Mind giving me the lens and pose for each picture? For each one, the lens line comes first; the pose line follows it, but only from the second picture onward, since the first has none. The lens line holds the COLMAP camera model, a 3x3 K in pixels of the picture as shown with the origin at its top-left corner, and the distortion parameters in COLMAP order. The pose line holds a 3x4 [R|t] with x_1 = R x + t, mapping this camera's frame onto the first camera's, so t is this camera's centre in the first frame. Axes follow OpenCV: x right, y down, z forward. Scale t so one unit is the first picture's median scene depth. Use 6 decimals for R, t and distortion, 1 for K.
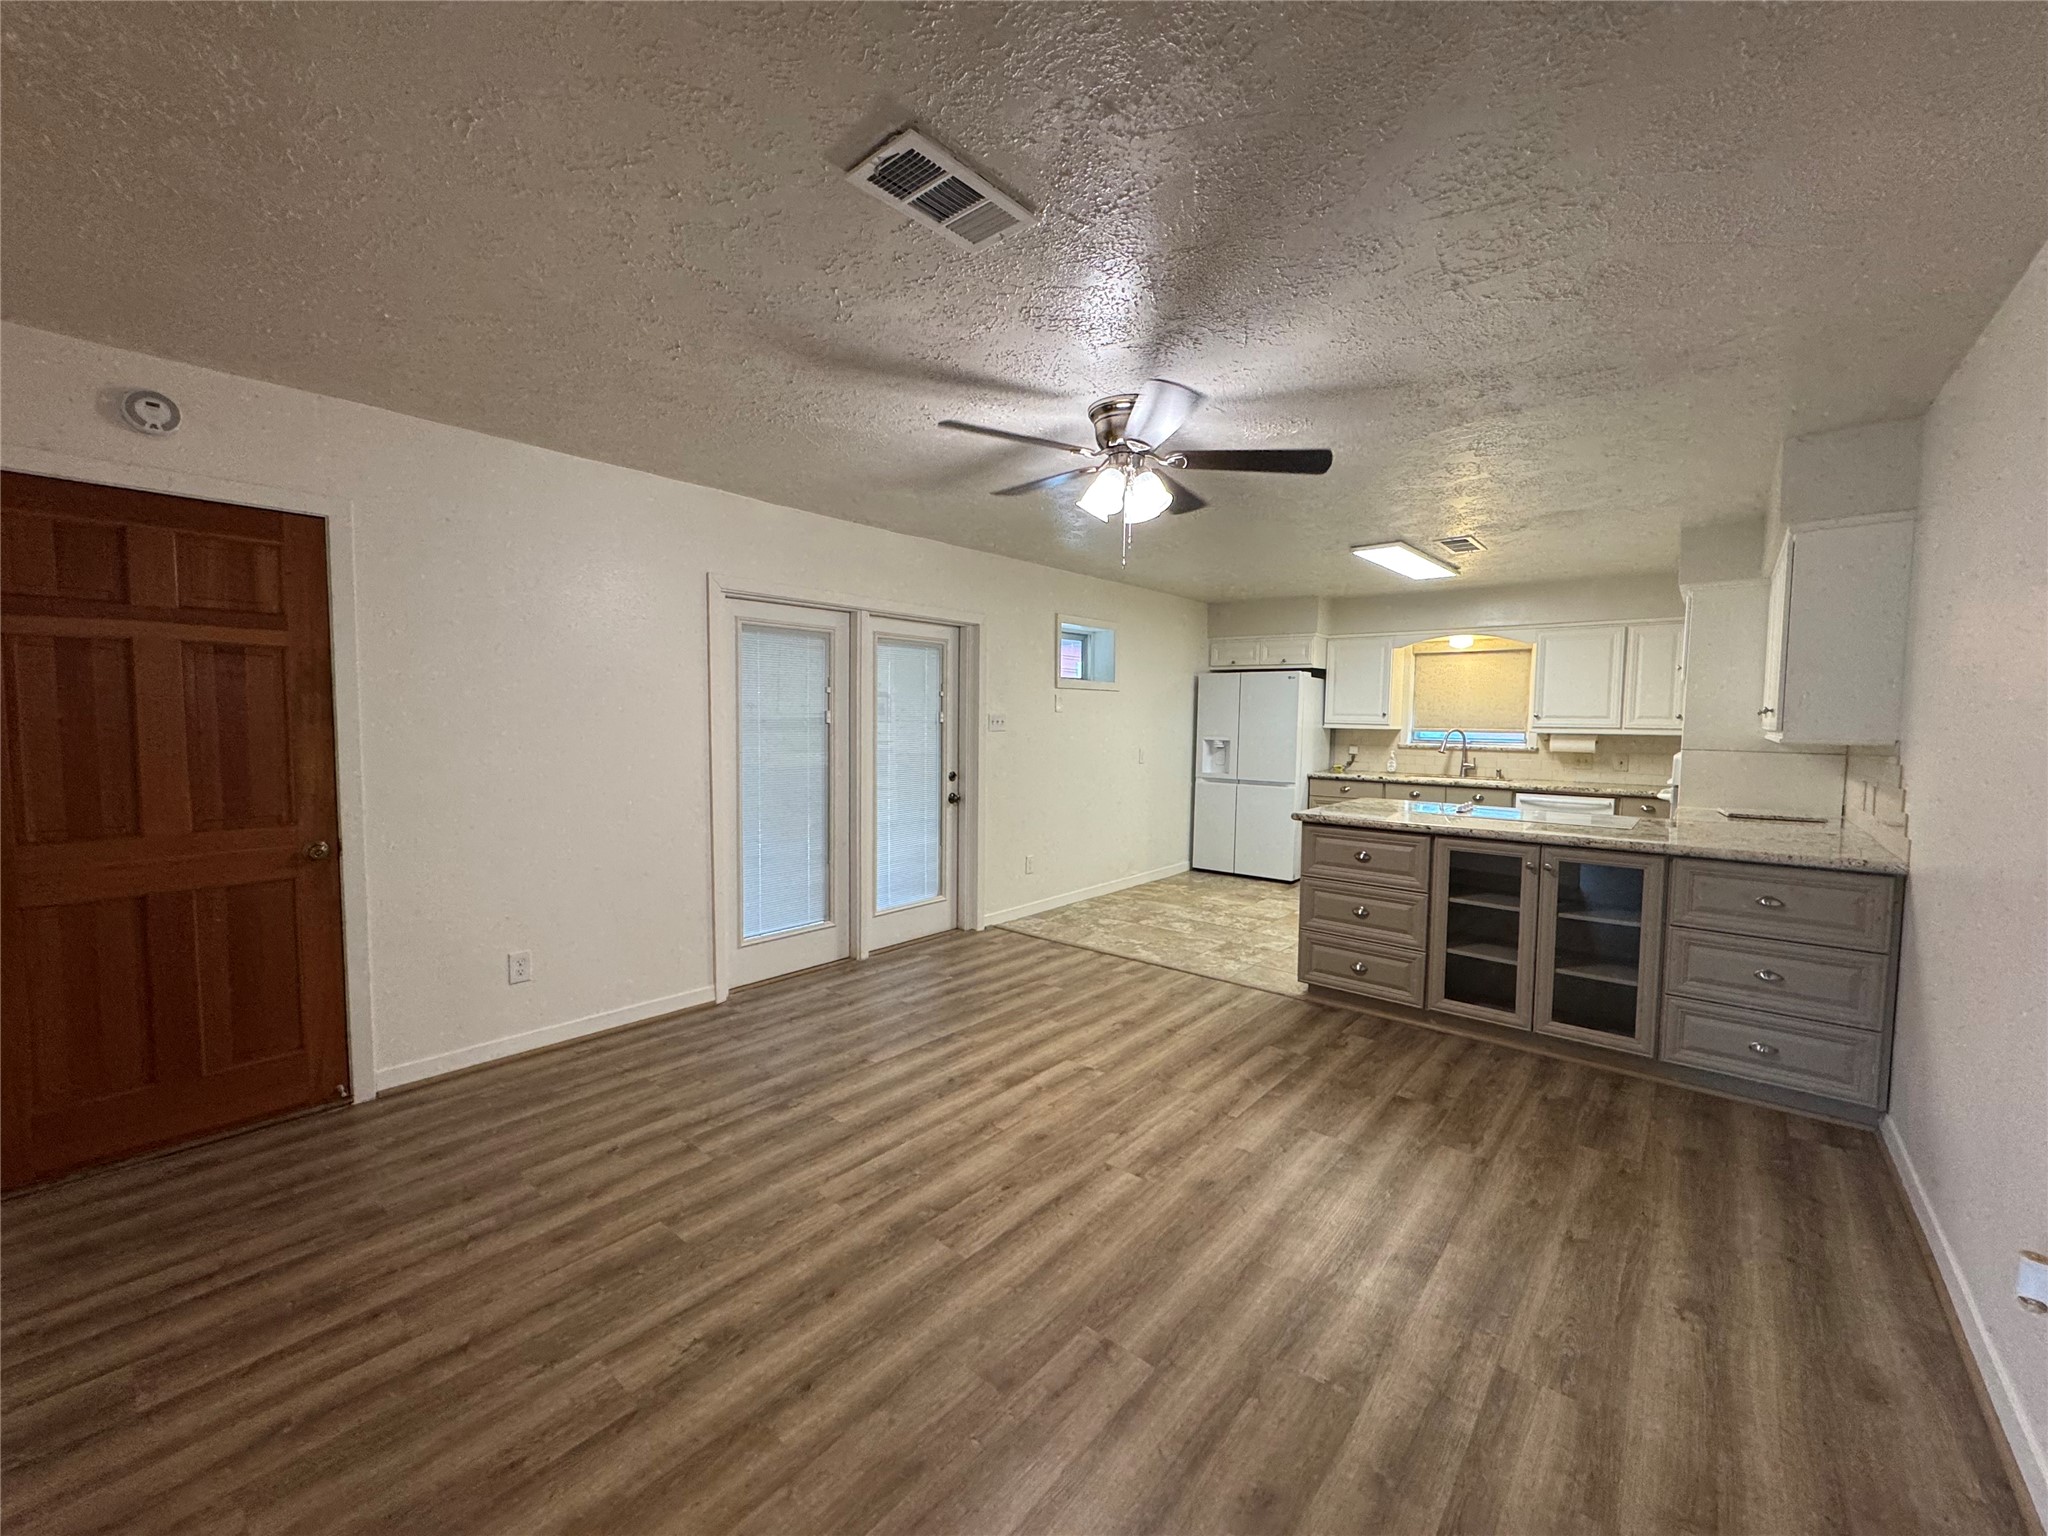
lens RADIAL K [[815.1, 0, 1023.0], [0, 815.1, 767.0], [0, 0, 1]] dist [-0.002749, 0.000245]
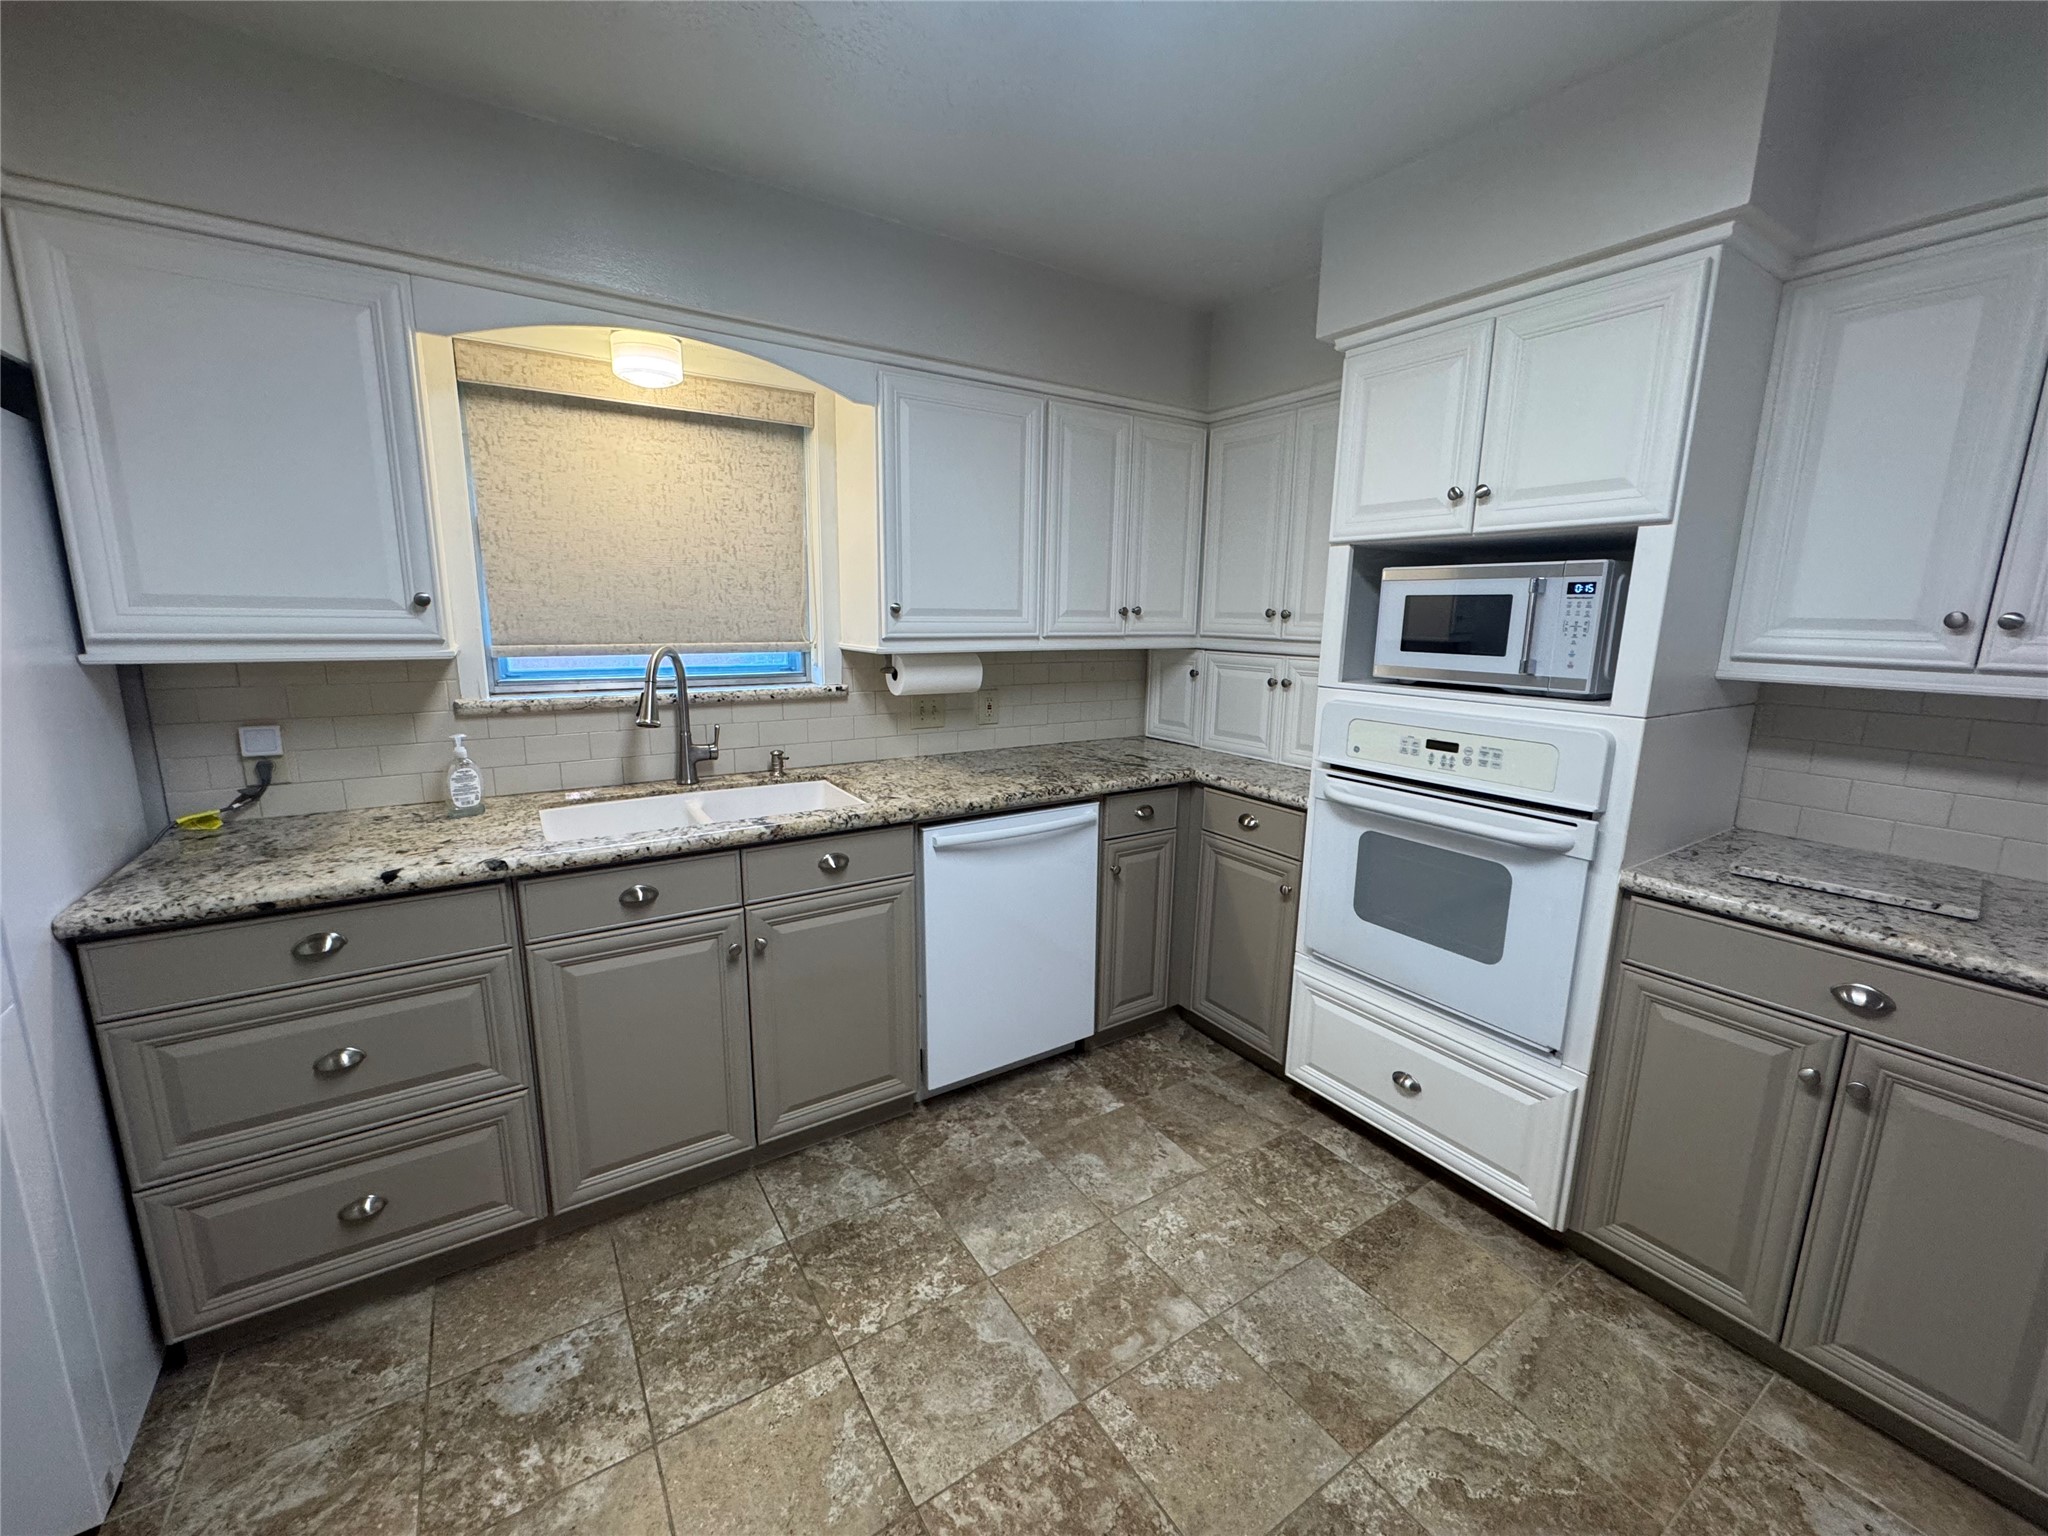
lens RADIAL K [[816.0, 0, 1022.4], [0, 816.0, 767.7], [0, 0, 1]] dist [-0.003108, 0.000498]
pose [[0.282344, -0.190990, 0.940109, 0.466367], [0.048149, 0.981567, 0.184952, -0.097144], [-0.958104, -0.006954, 0.286336, 1.405045]]
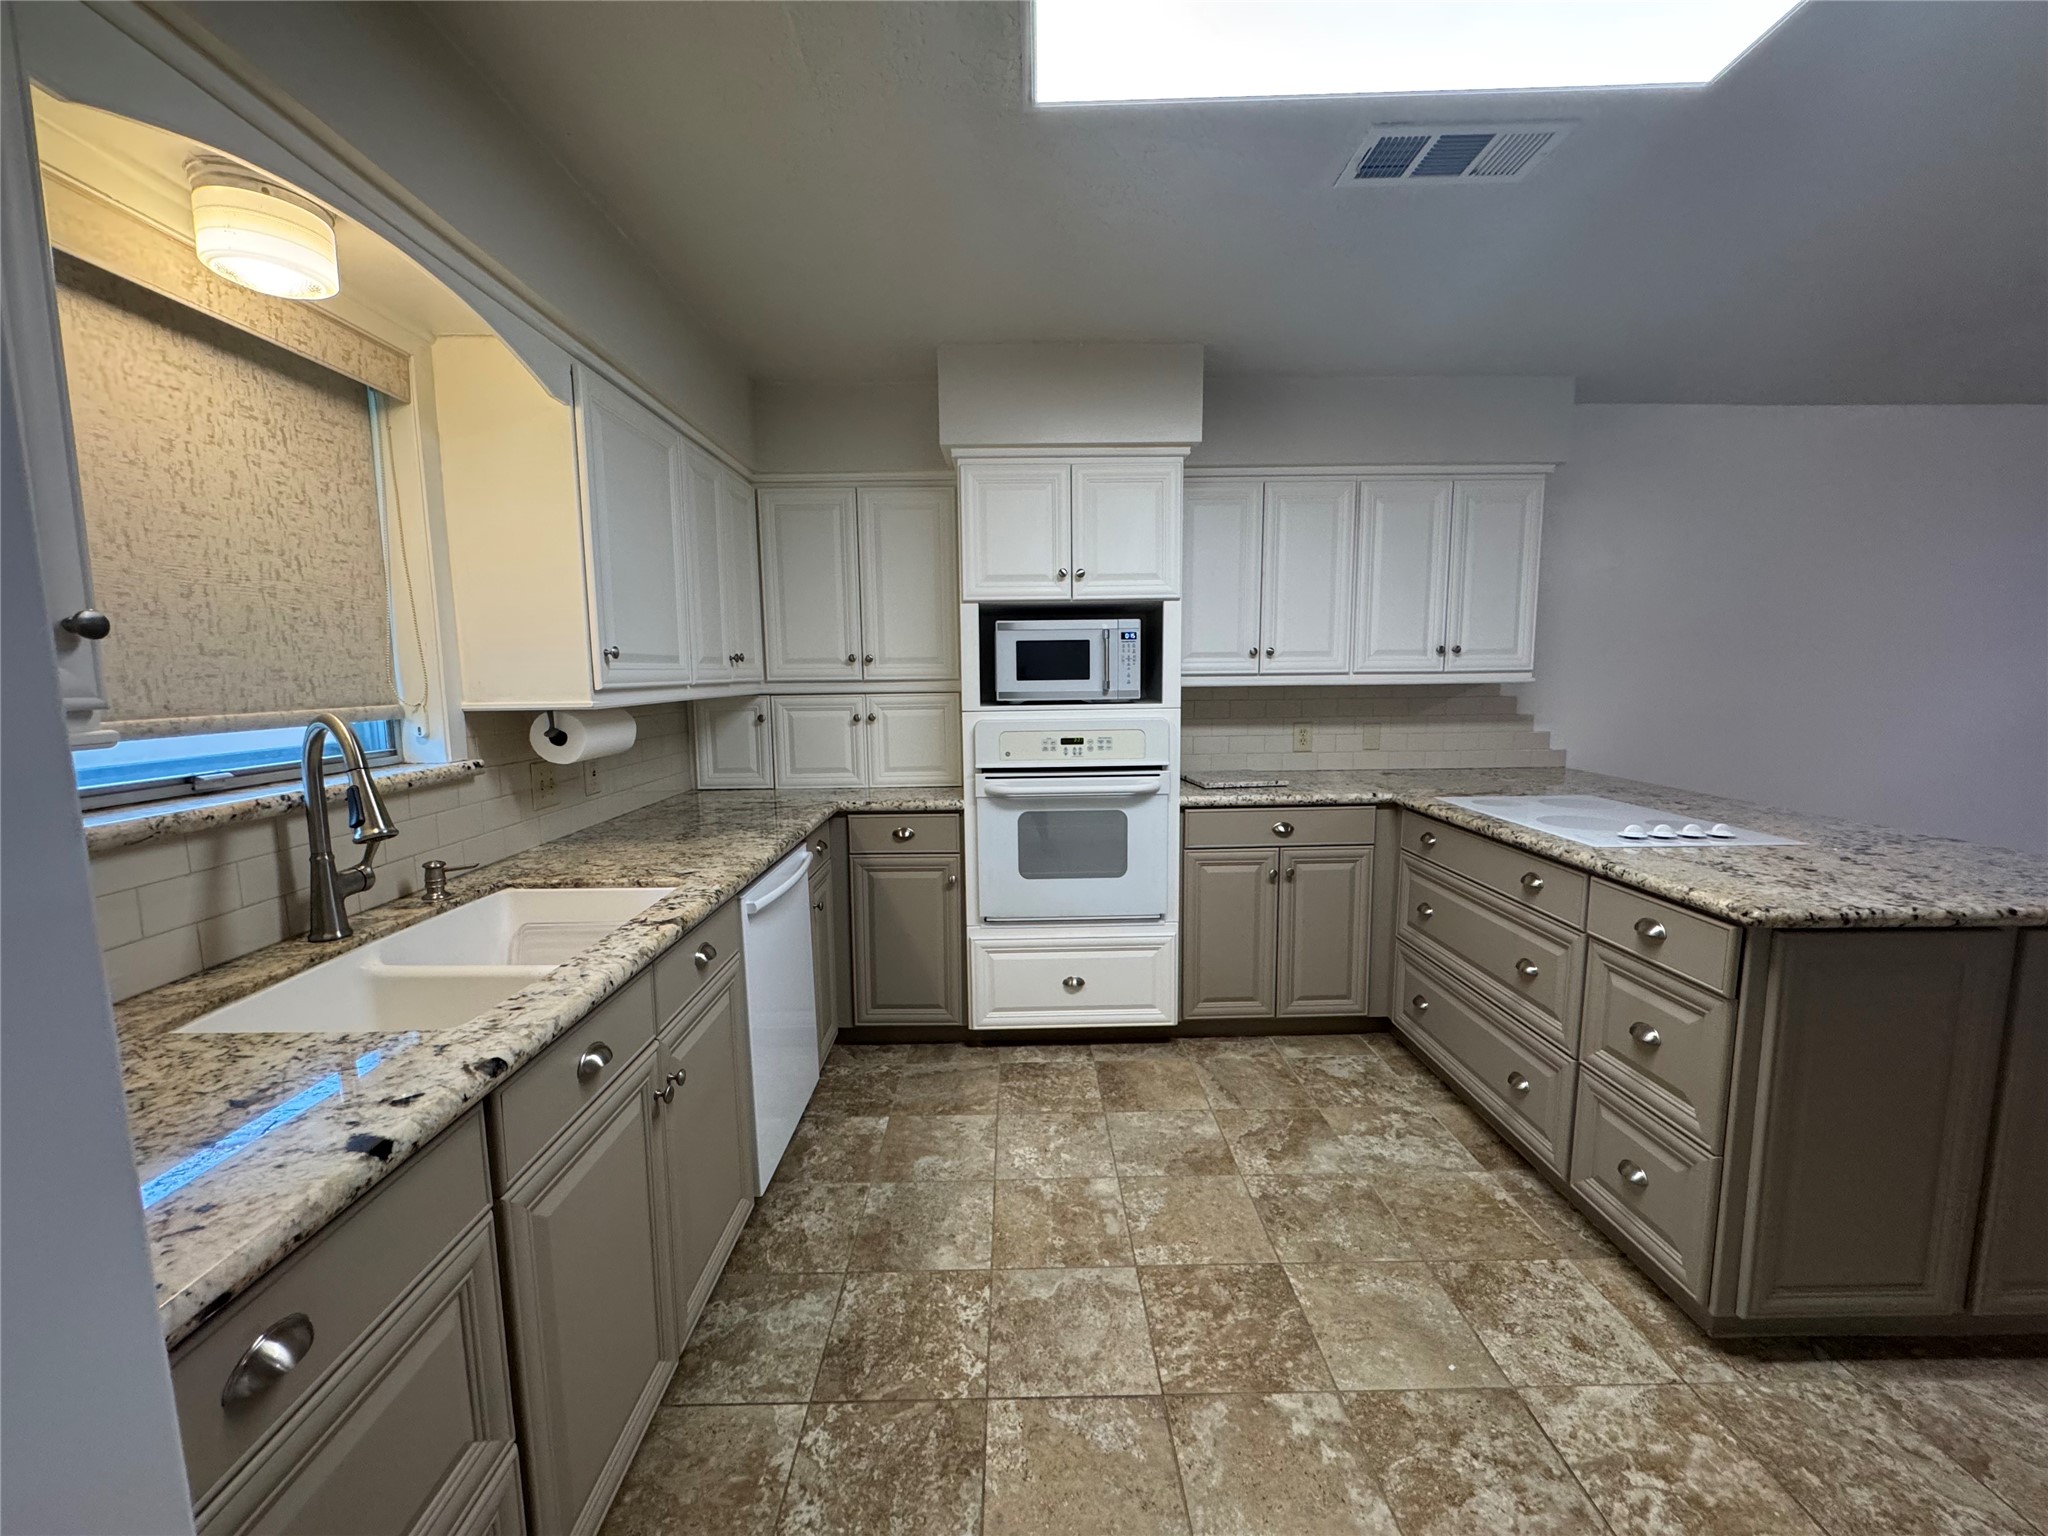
lens RADIAL K [[816.0, 0, 1022.4], [0, 816.0, 767.7], [0, 0, 1]] dist [-0.003108, 0.000498]
pose [[-0.659723, -0.093605, 0.745656, 0.491268], [0.050215, 0.984504, 0.168016, -0.108373], [-0.749829, 0.148288, -0.644800, 1.834749]]
